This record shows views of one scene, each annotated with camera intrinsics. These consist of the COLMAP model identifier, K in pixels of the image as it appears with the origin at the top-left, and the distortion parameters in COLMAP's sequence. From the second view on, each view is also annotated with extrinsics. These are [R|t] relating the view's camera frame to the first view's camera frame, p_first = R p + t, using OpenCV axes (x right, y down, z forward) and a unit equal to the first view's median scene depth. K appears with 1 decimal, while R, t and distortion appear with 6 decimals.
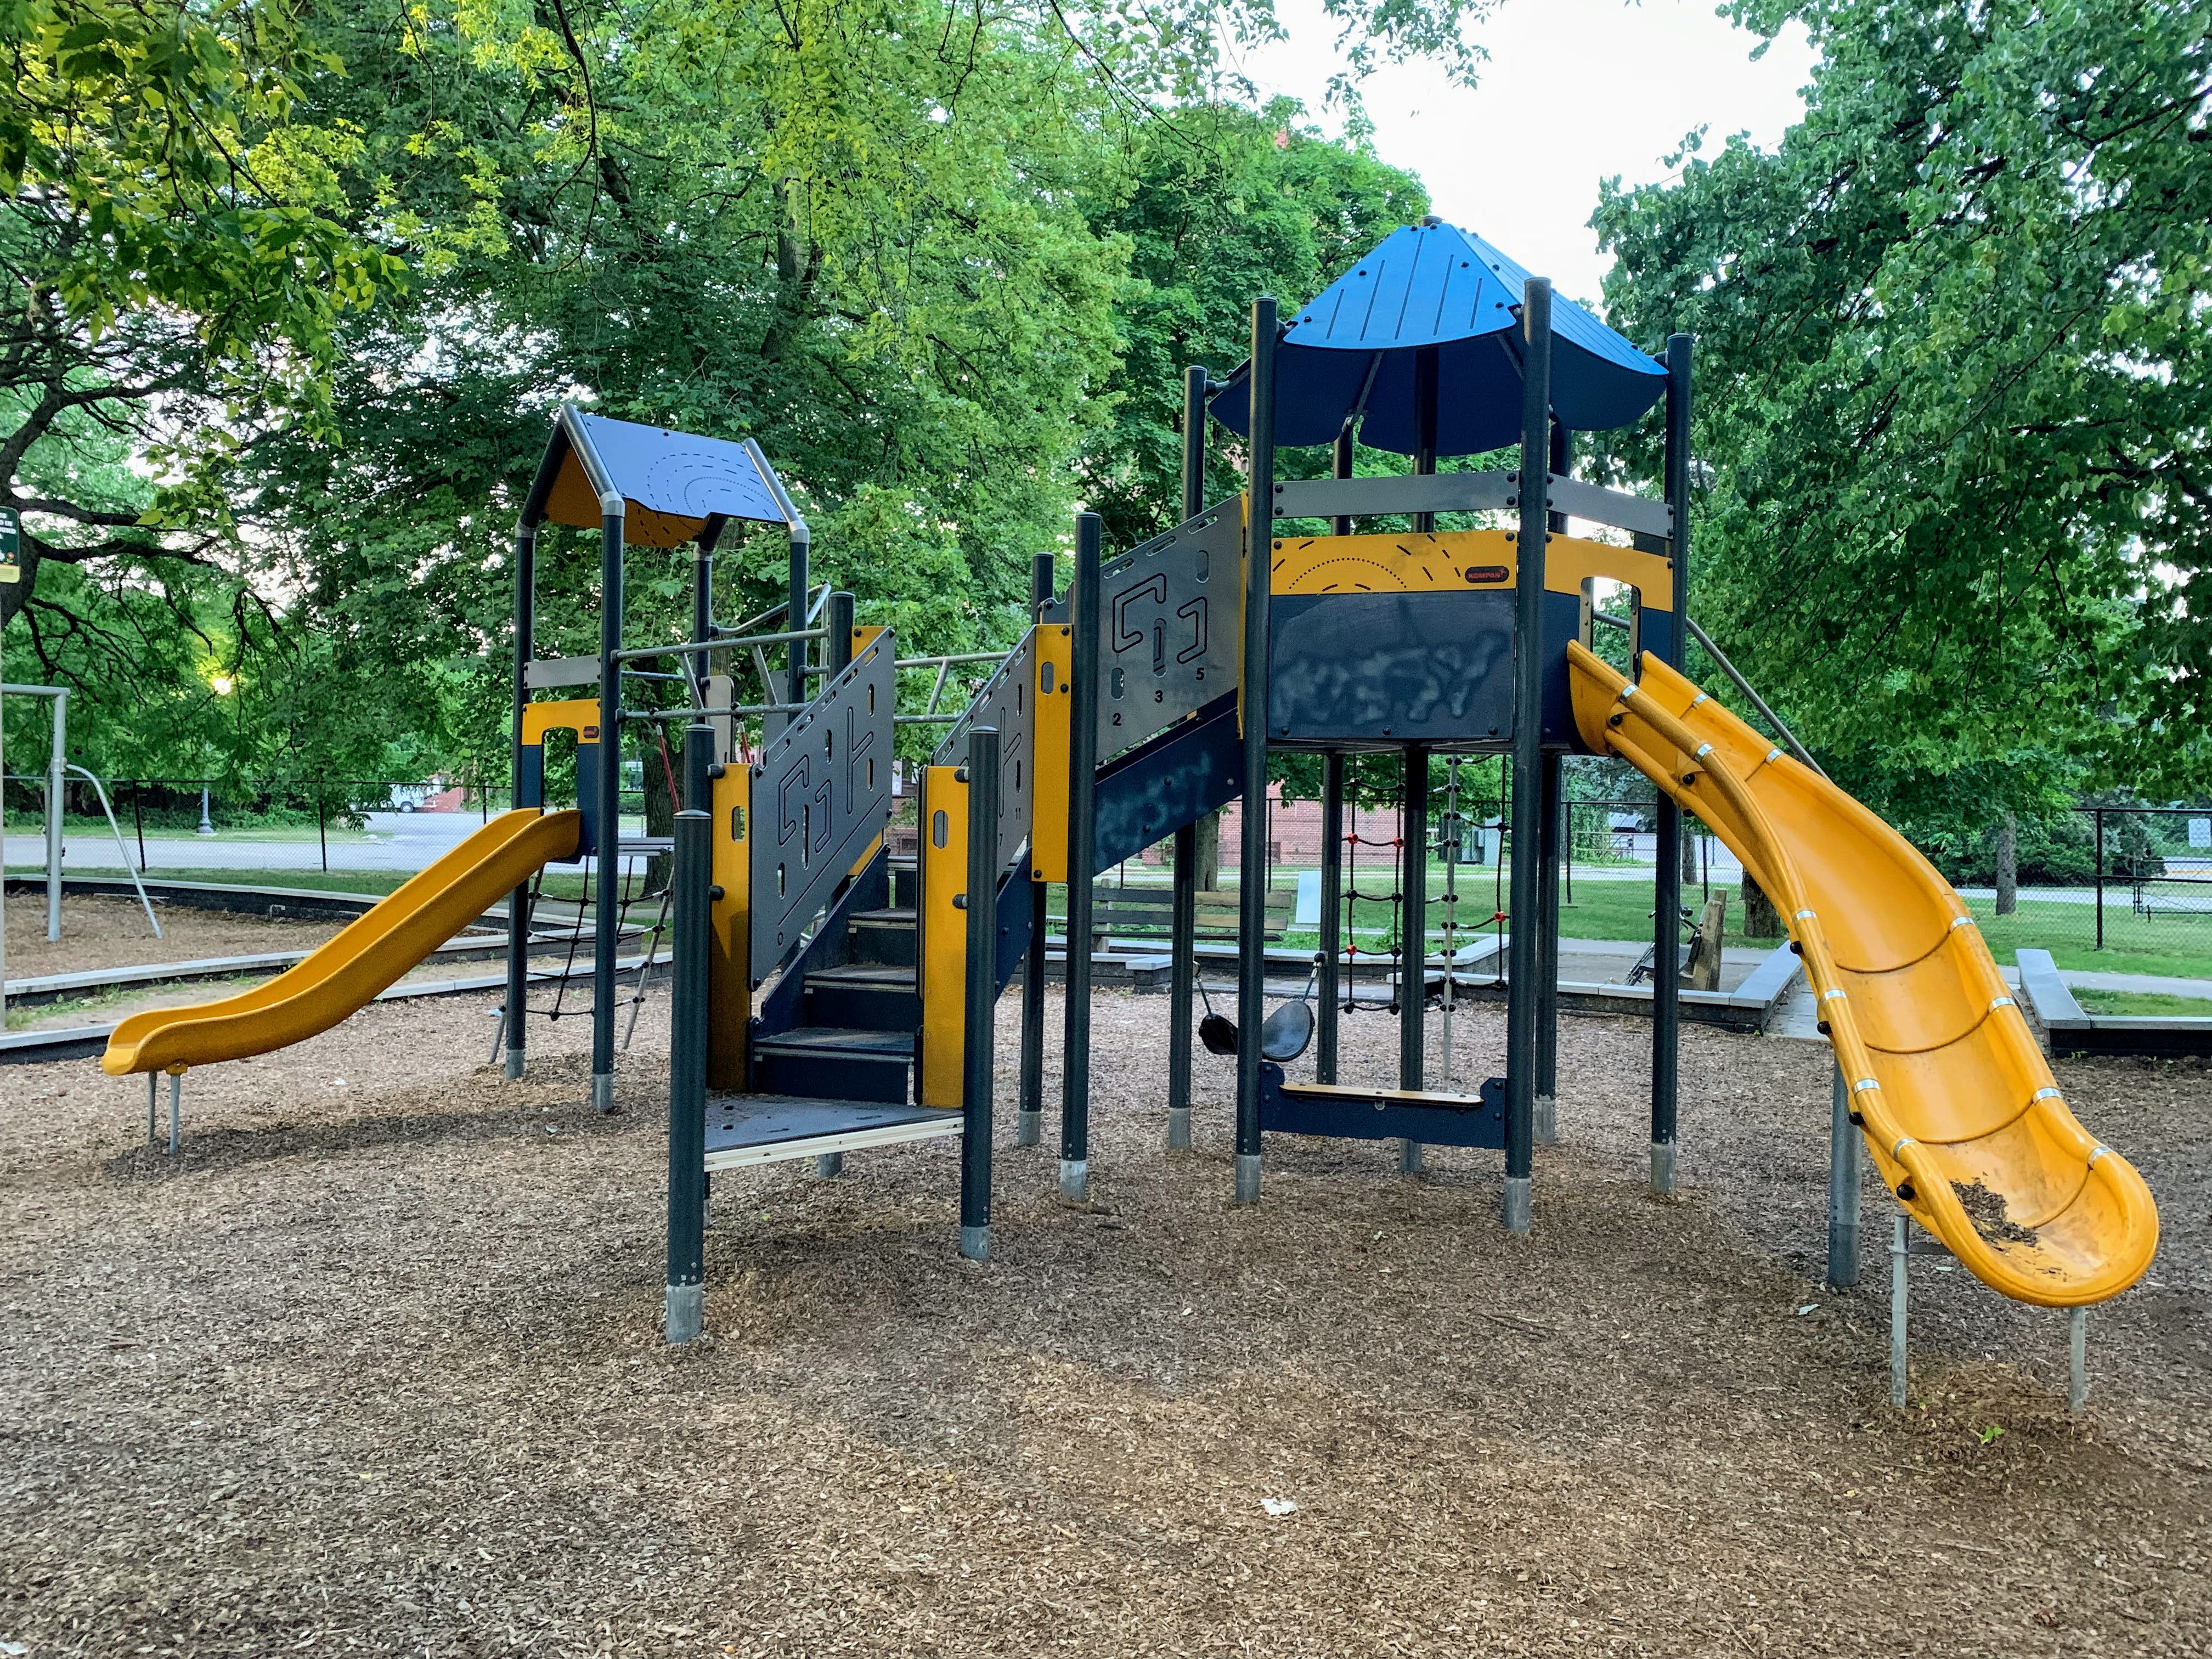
lens RADIAL K [[1638.8, 0, 1106.0], [0, 1638.8, 829.5], [0, 0, 1]] dist [0.006028, -0.023055]
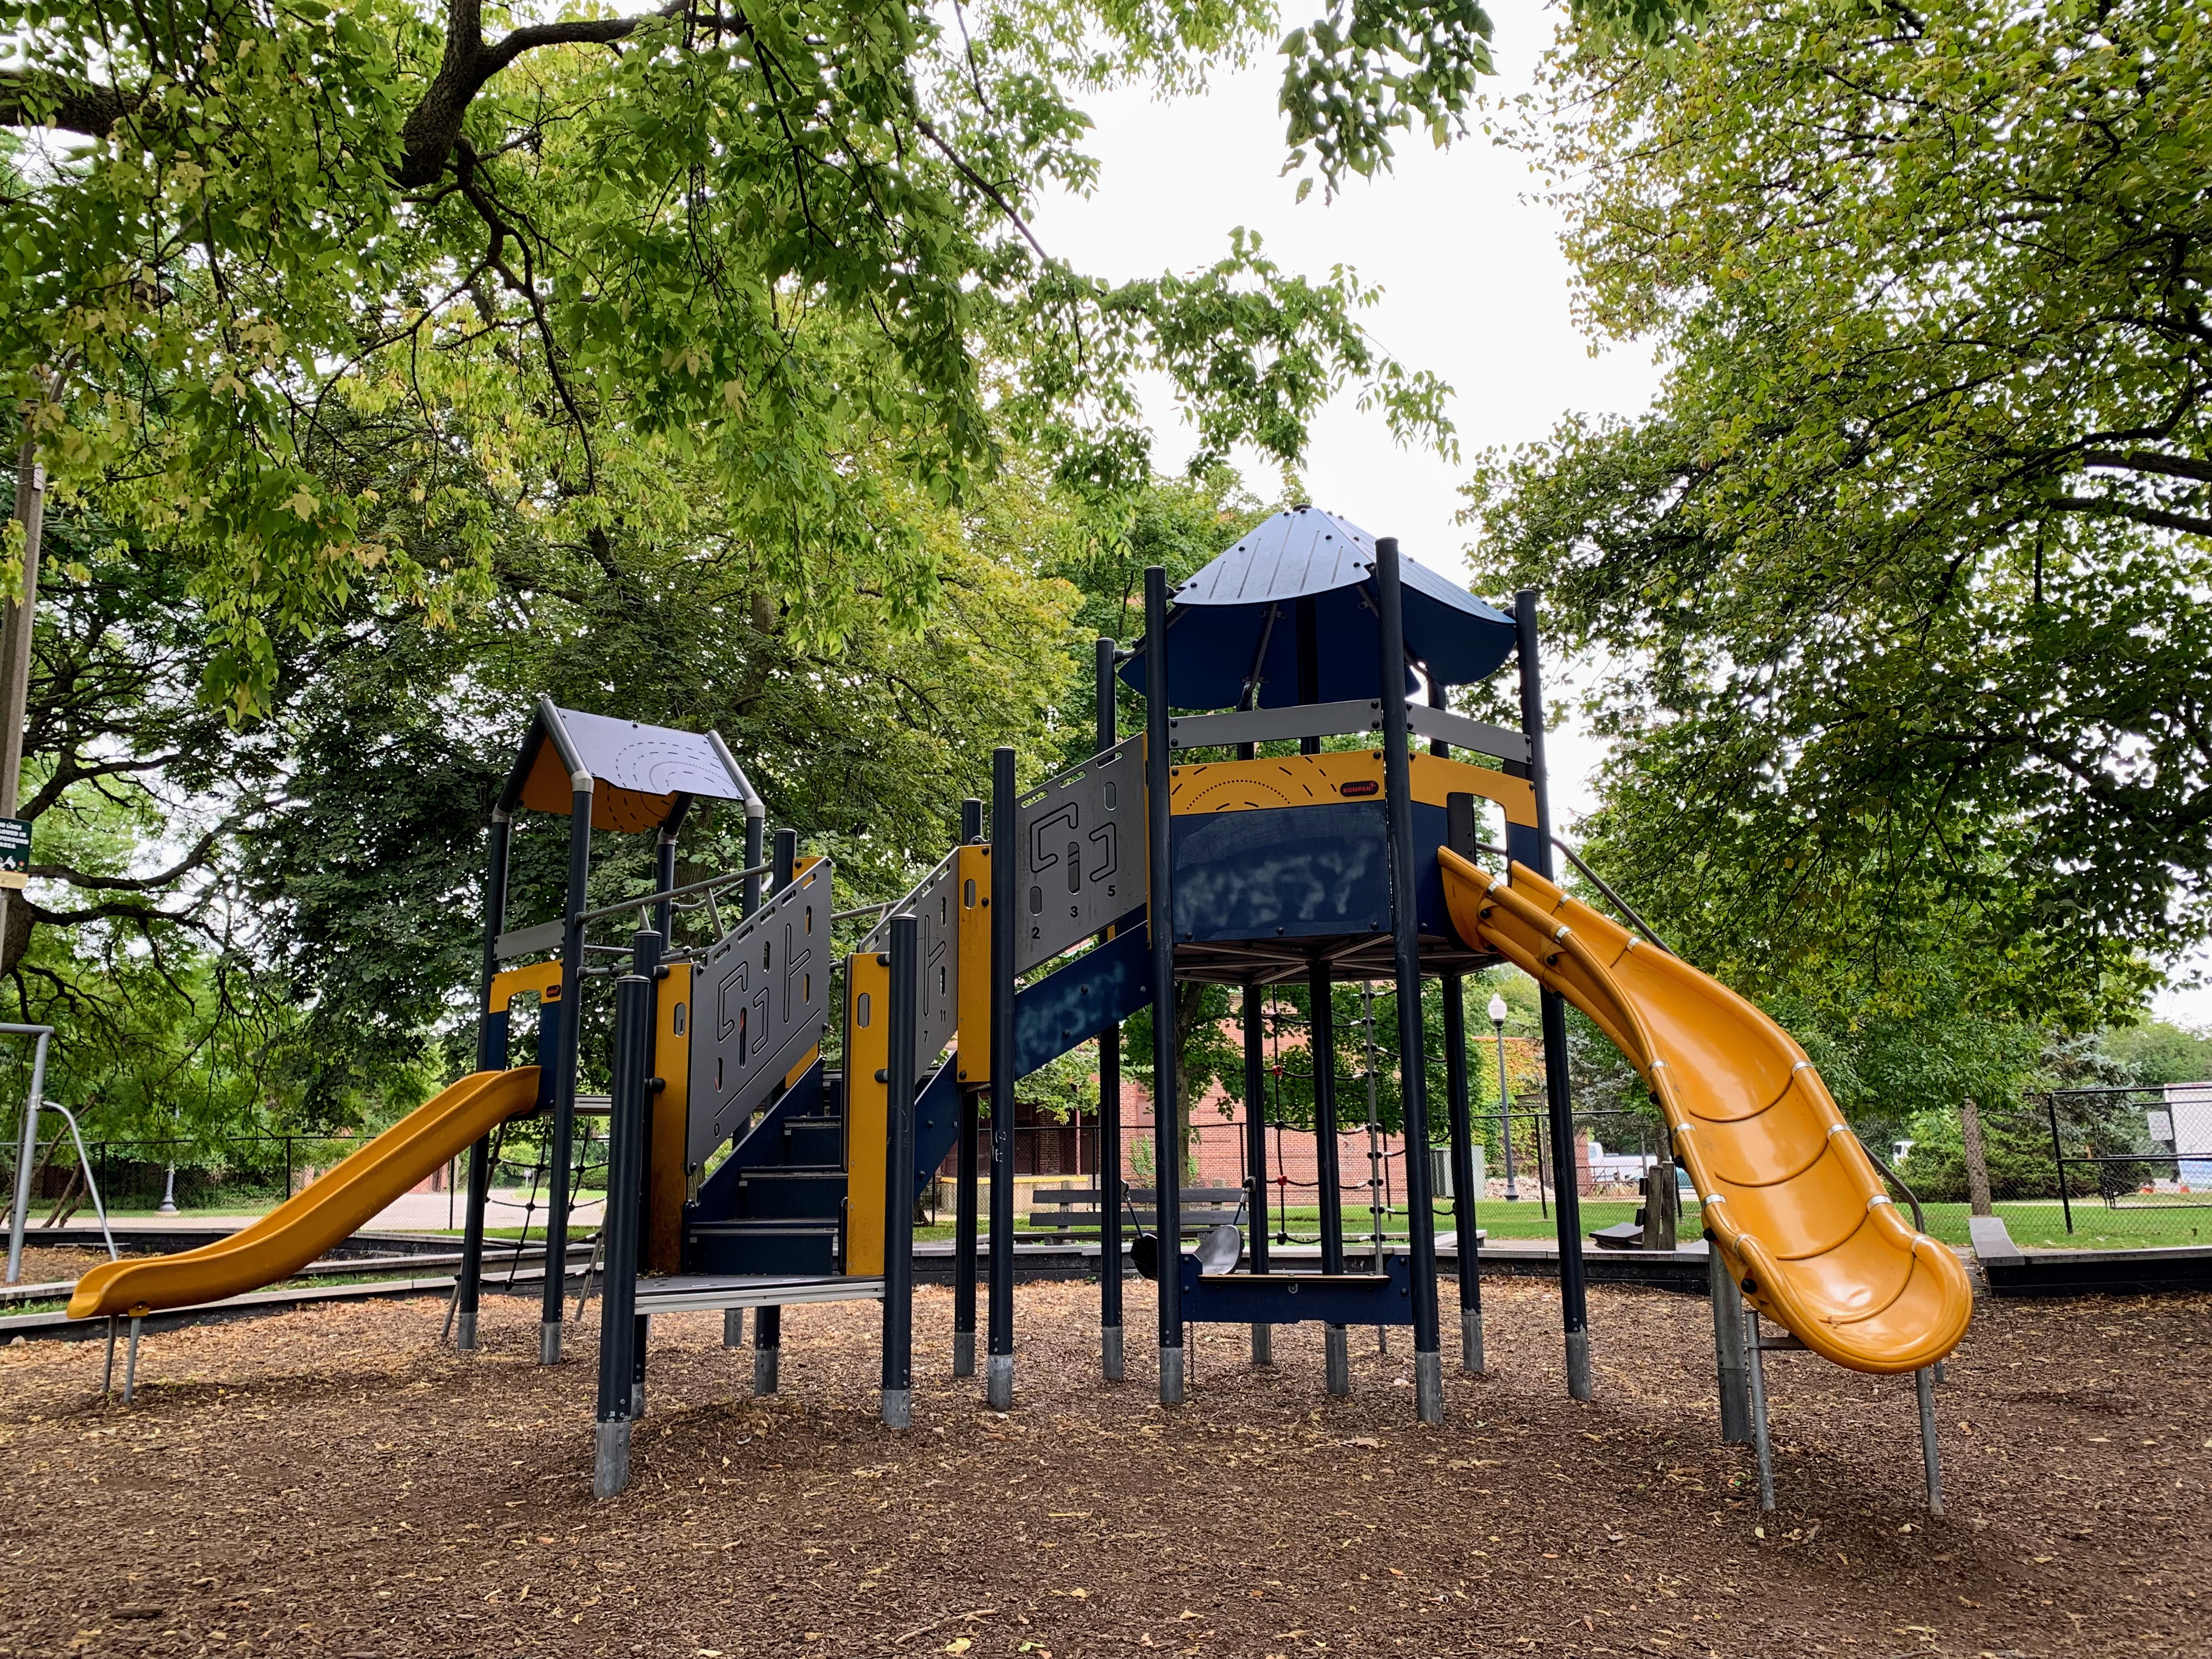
lens RADIAL K [[1638.8, 0, 1106.0], [0, 1638.8, 829.5], [0, 0, 1]] dist [0.006028, -0.023055]
pose [[0.999520, -0.028595, 0.011953, 0.043853], [0.030545, 0.974171, -0.223735, 0.112699], [-0.005246, 0.223993, 0.974577, -0.080496]]
